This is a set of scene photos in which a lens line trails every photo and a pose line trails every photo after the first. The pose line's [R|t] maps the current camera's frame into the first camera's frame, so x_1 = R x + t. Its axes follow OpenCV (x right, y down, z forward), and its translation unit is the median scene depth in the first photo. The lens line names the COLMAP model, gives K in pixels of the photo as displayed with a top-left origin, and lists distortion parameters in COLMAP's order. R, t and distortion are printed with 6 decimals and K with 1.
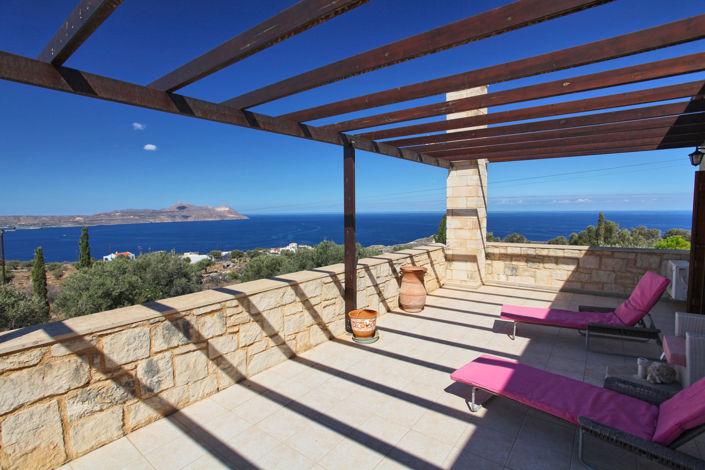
lens RADIAL K [[339.5, 0, 355.3], [0, 339.5, 237.8], [0, 0, 1]] dist [-0.041798, 0.002078]
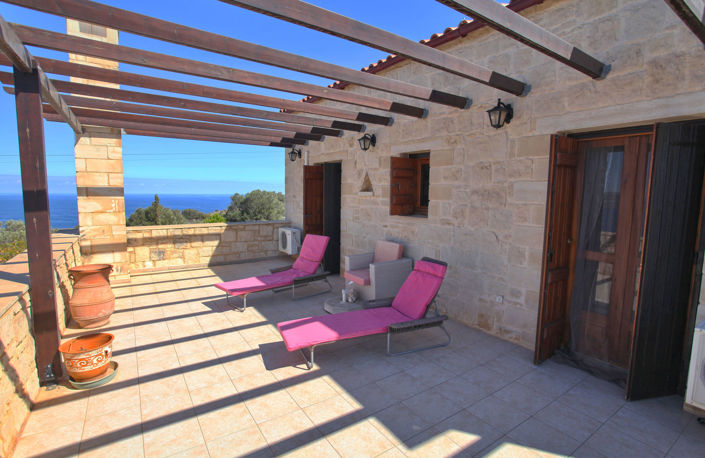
lens RADIAL K [[346.2, 0, 351.1], [0, 346.2, 228.9], [0, 0, 1]] dist [-0.039656, 0.000475]
pose [[0.329538, -0.082658, 0.940517, -0.275605], [0.059739, 0.995990, 0.066602, -0.006227], [-0.942250, 0.034238, 0.333154, 0.201419]]
